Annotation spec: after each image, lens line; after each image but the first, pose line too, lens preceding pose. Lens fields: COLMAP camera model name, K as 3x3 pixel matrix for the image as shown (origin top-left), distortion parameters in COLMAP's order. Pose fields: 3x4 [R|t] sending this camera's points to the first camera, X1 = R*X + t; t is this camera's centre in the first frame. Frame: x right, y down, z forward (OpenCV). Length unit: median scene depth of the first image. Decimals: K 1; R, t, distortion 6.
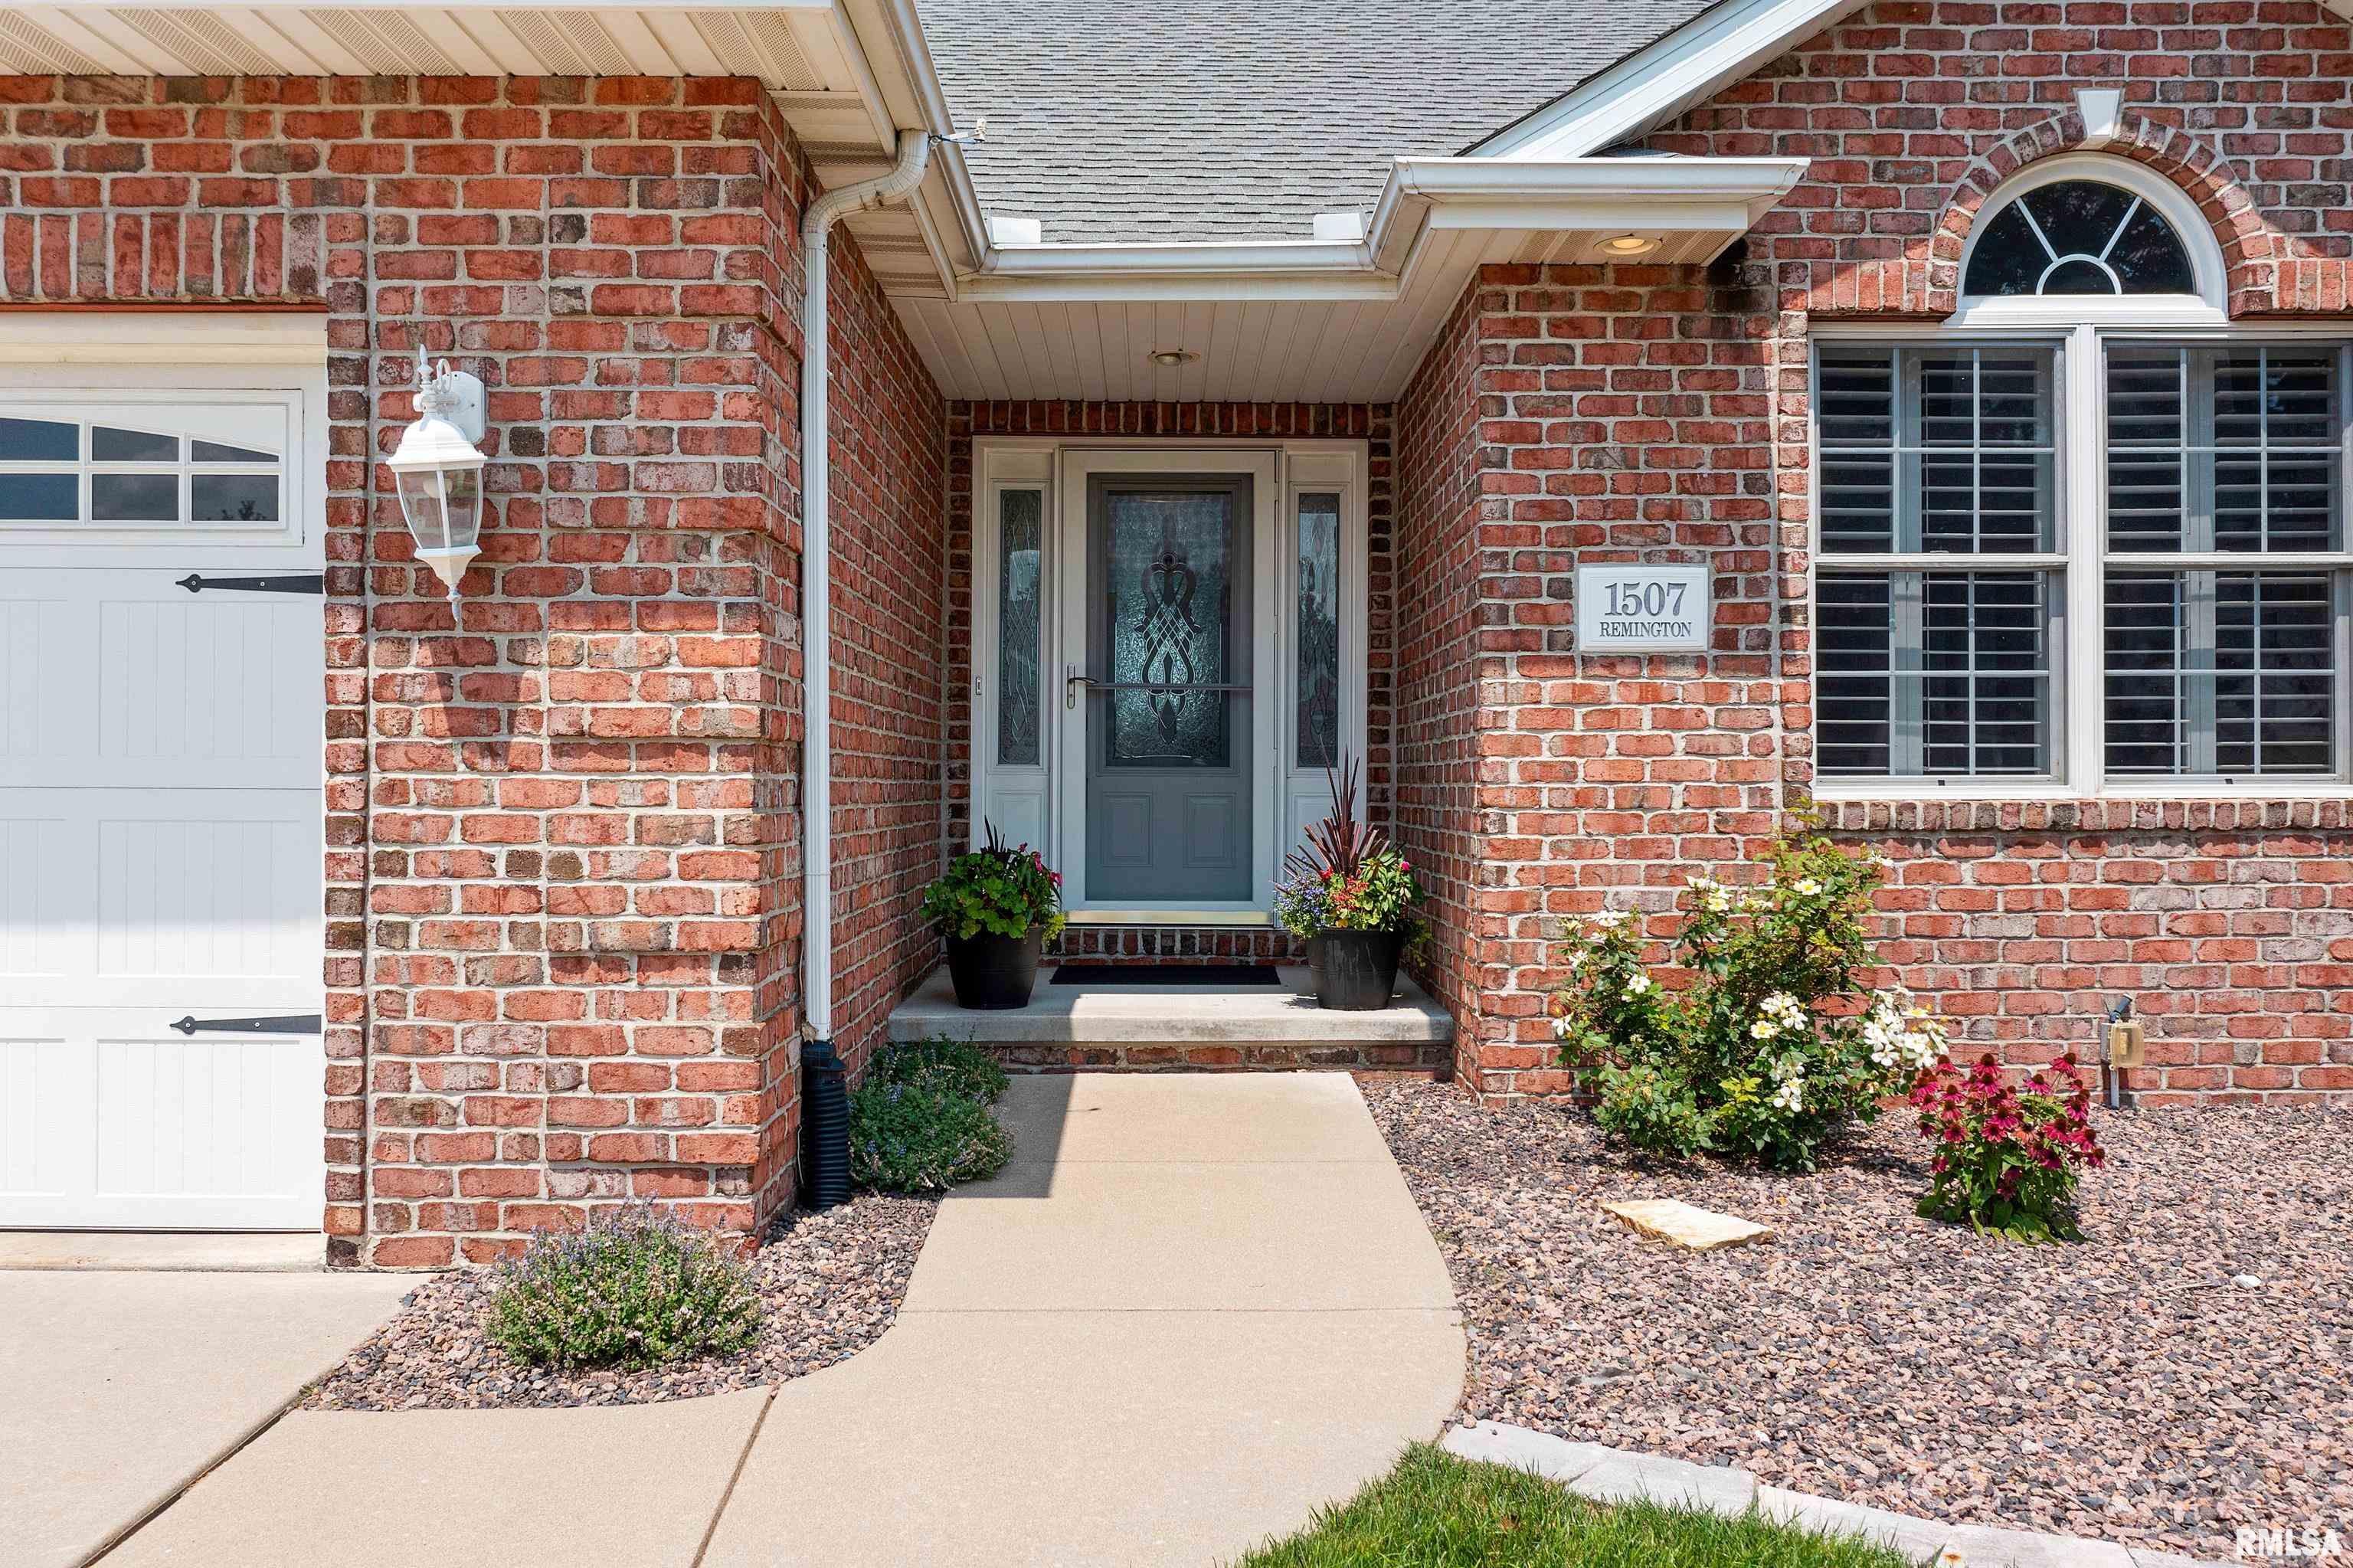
lens RADIAL K [[1846.9, 0, 1150.6], [0, 1846.9, 791.6], [0, 0, 1]] dist [-0.024538, 0.038501]
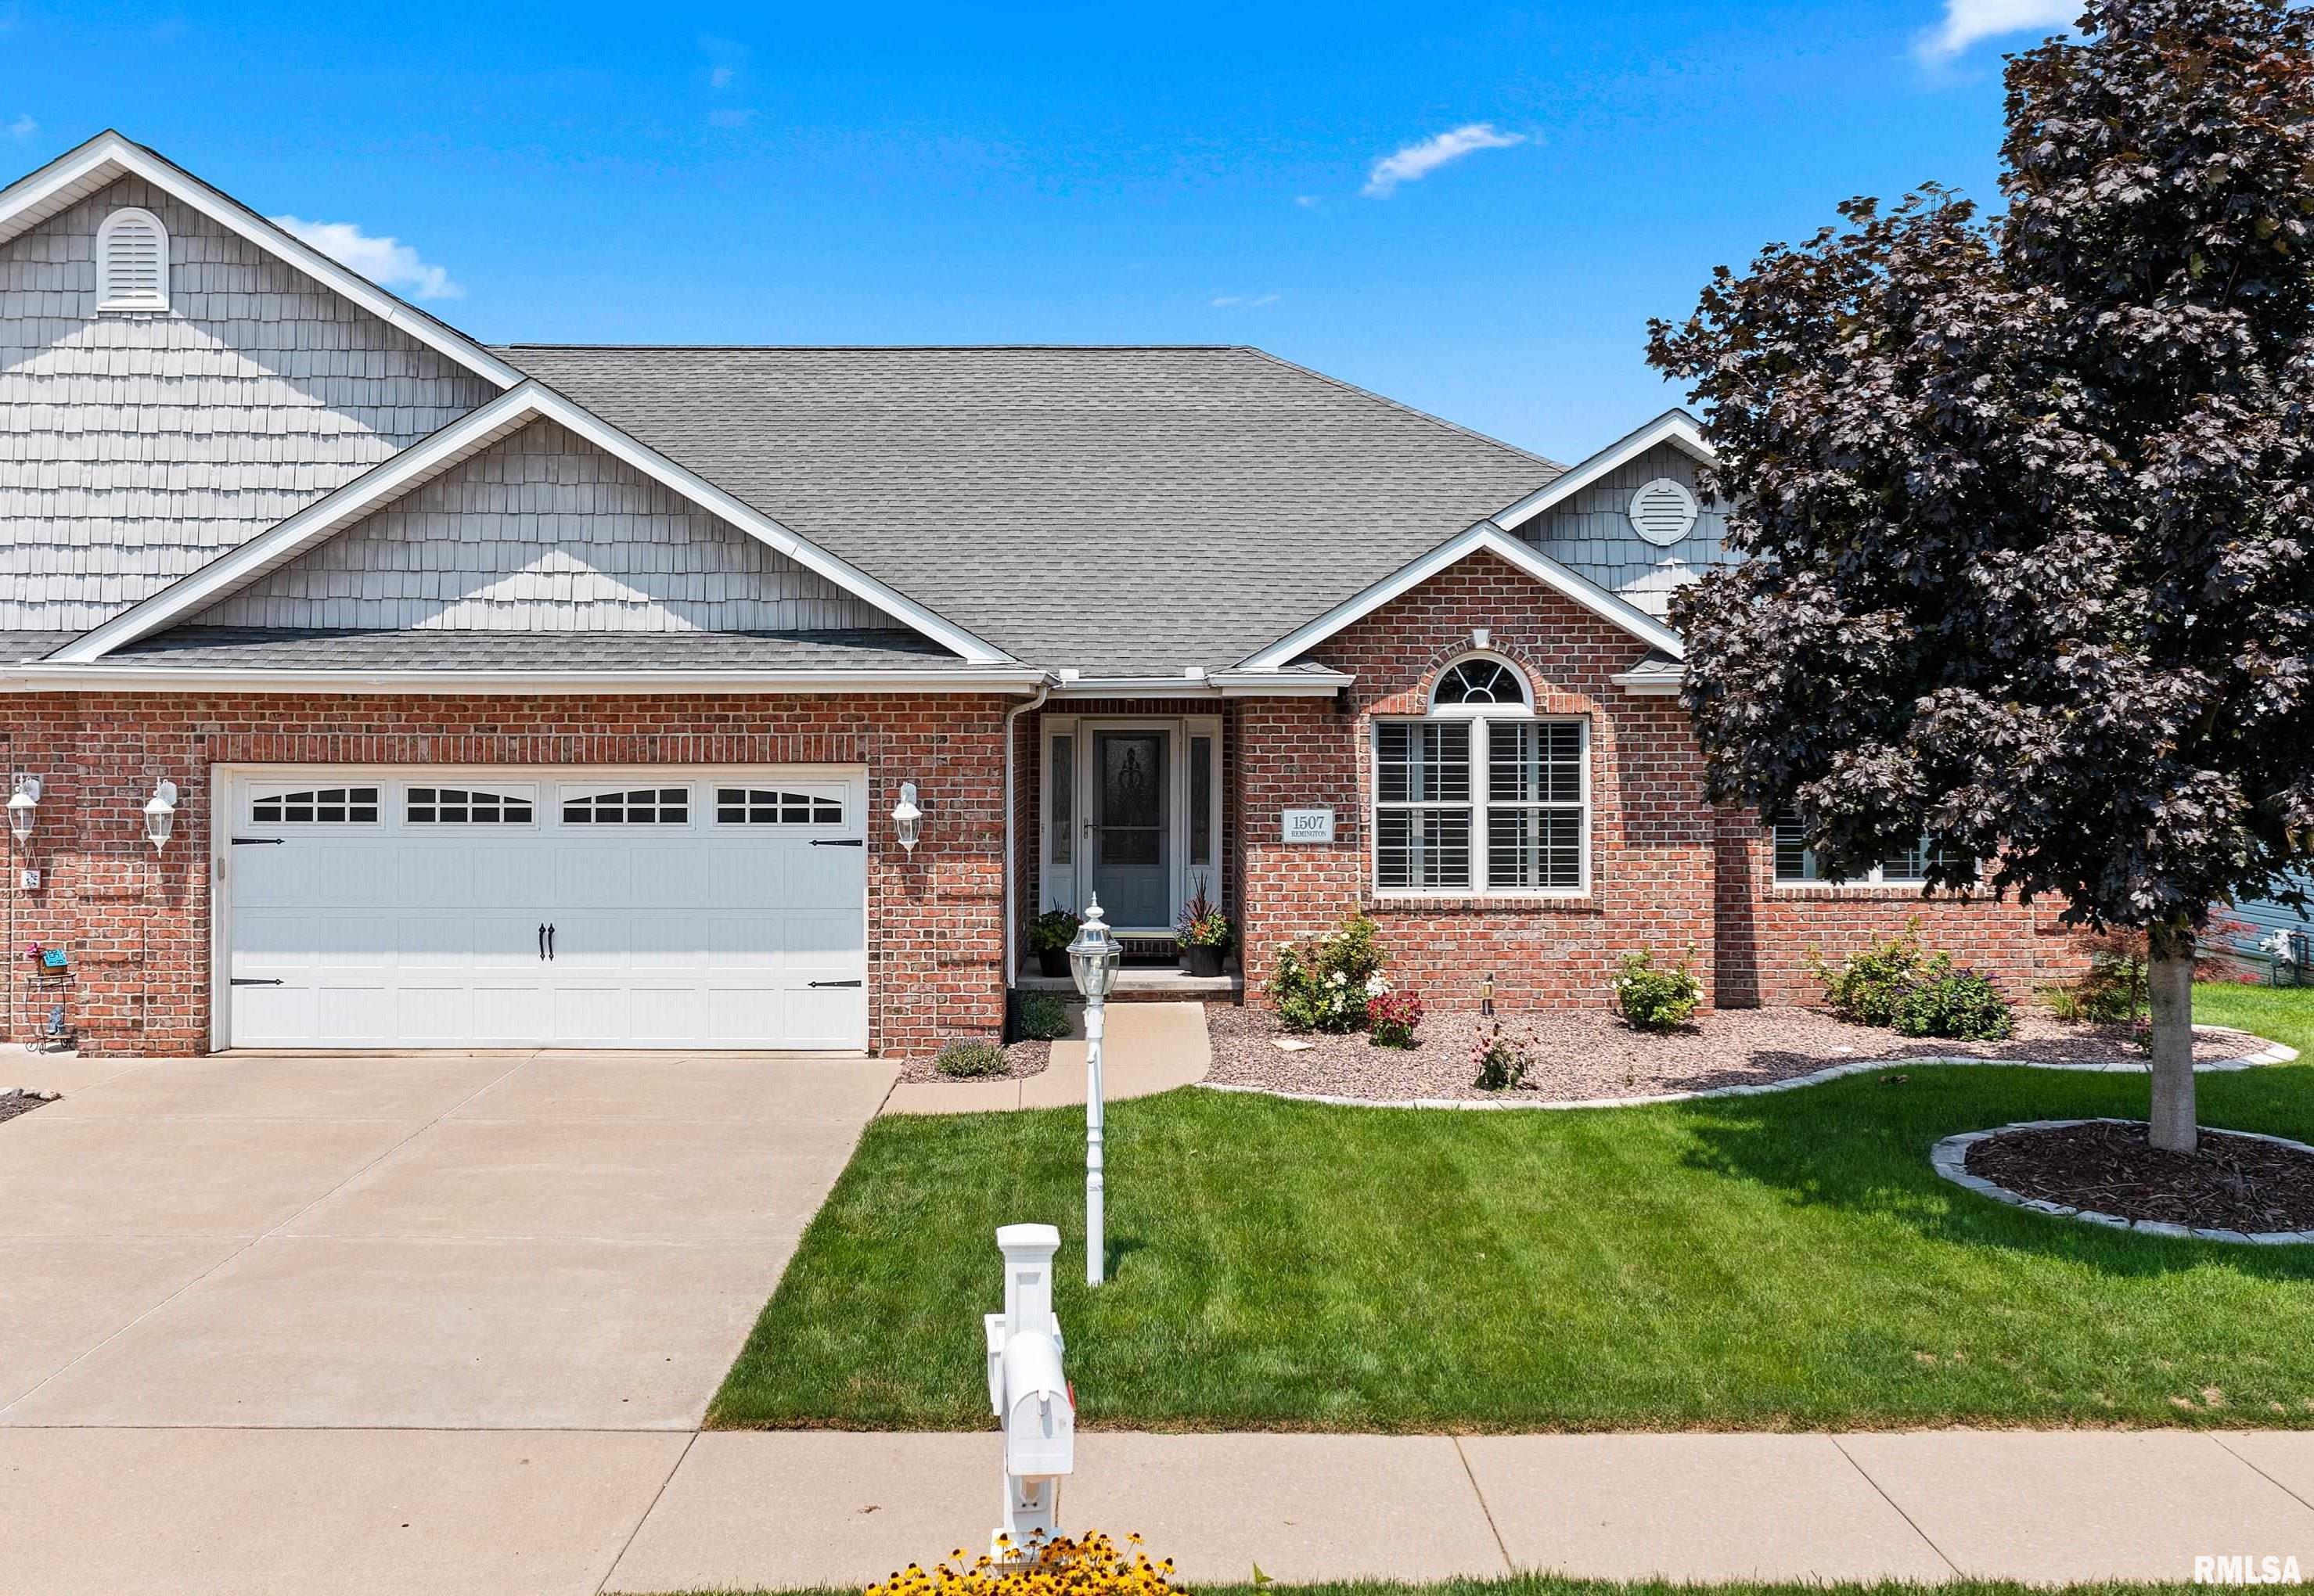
lens RADIAL K [[1836.5, 0, 1157.0], [0, 1836.5, 798.0], [0, 0, 1]] dist [0.075262, 0.000093]
pose [[0.999861, -0.000576, 0.016642, 0.006848], [0.000208, 0.999756, 0.022094, -0.197888], [-0.016651, -0.022088, 0.999617, -1.632700]]
